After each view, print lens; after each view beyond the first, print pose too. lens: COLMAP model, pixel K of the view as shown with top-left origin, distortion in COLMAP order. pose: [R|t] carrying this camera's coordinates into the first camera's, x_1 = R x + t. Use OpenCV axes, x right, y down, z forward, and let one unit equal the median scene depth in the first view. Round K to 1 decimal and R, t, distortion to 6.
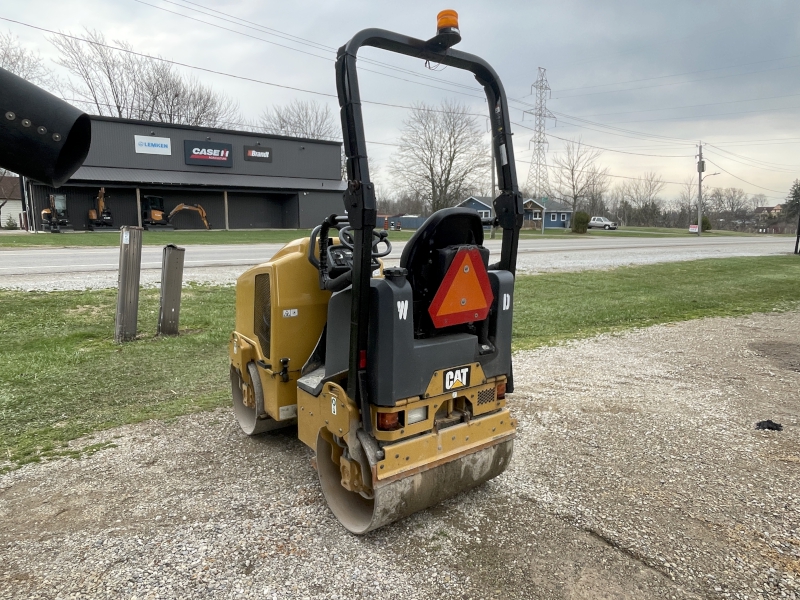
lens RADIAL K [[508.4, 0, 400.0], [0, 508.4, 300.0], [0, 0, 1]] dist [0.003174, 0.003680]
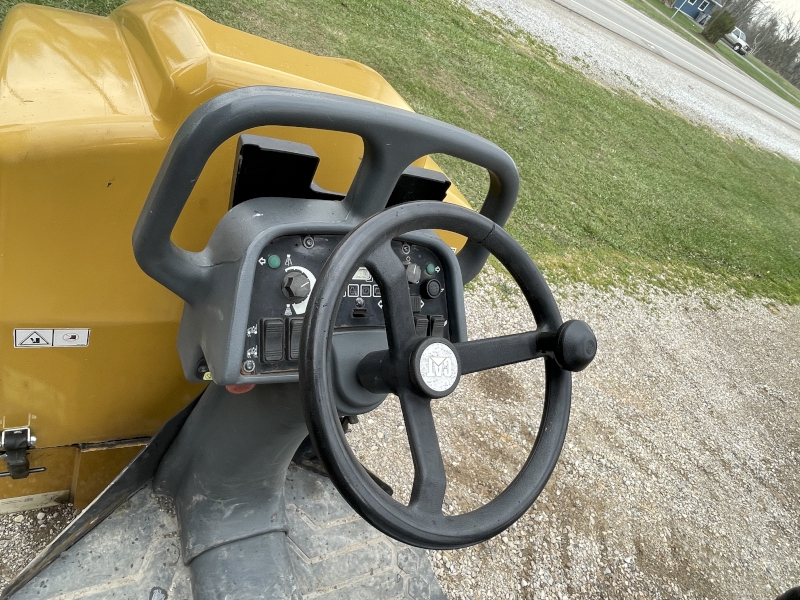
lens RADIAL K [[508.4, 0, 400.0], [0, 508.4, 300.0], [0, 0, 1]] dist [0.003174, 0.003680]
pose [[0.879709, 0.451301, 0.149800, -0.037983], [-0.460873, 0.731642, 0.502291, -0.065170], [0.117085, -0.510909, 0.851624, 0.277532]]
